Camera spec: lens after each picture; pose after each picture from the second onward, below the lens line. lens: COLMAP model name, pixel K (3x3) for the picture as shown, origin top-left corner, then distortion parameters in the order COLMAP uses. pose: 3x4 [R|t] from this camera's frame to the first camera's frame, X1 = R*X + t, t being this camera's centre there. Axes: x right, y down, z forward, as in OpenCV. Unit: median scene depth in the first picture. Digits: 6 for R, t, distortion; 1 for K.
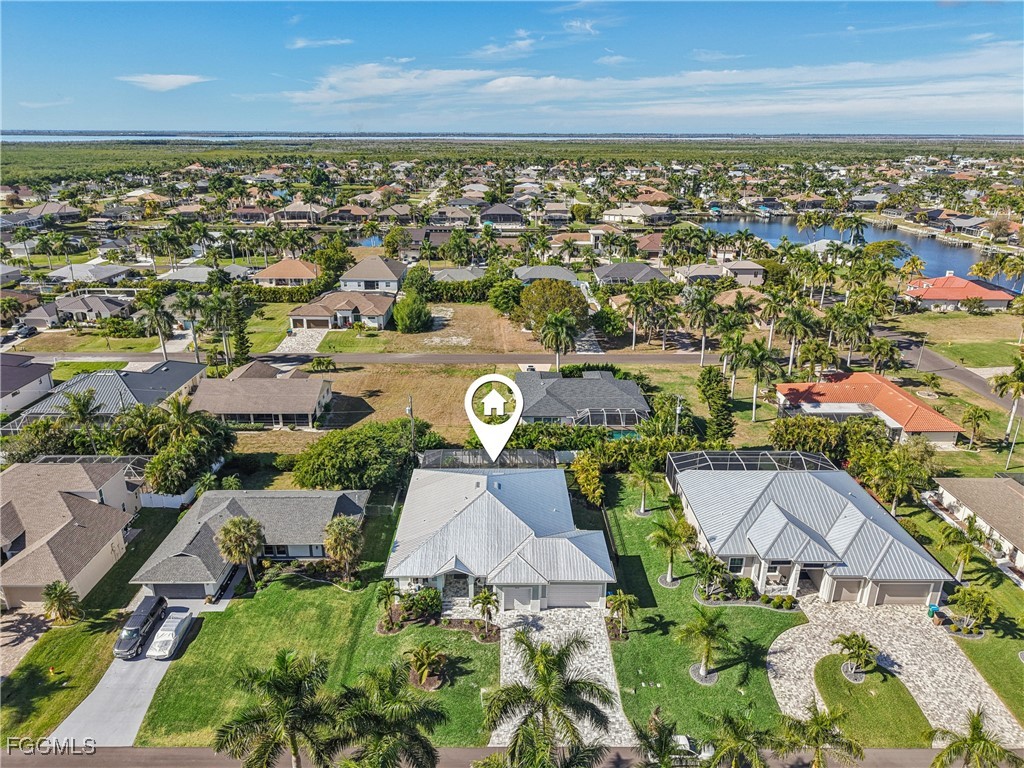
lens RADIAL K [[706.6, 0, 509.2], [0, 706.6, 383.6], [0, 0, 1]] dist [-0.006976, -0.000171]
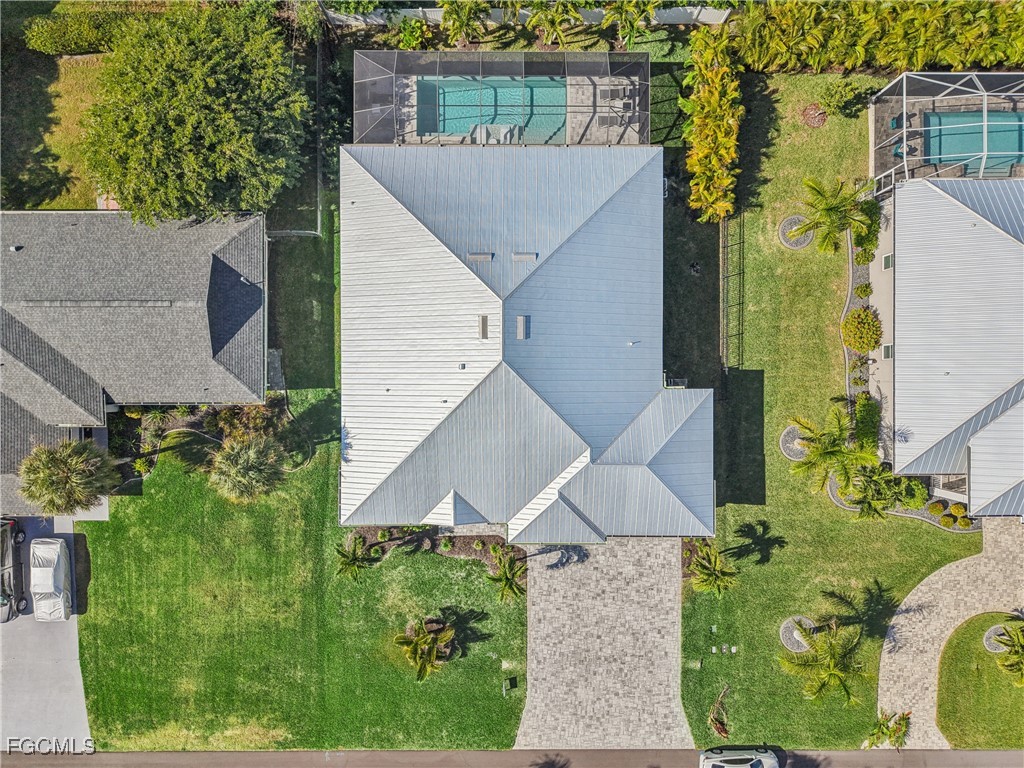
lens RADIAL K [[706.6, 0, 512.8], [0, 706.6, 384.0], [0, 0, 1]] dist [-0.006976, -0.000171]
pose [[0.999962, 0.004511, 0.007393, -0.033588], [-0.008480, 0.336726, 0.941565, -0.371973], [0.001758, -0.941592, 0.336751, 0.968475]]
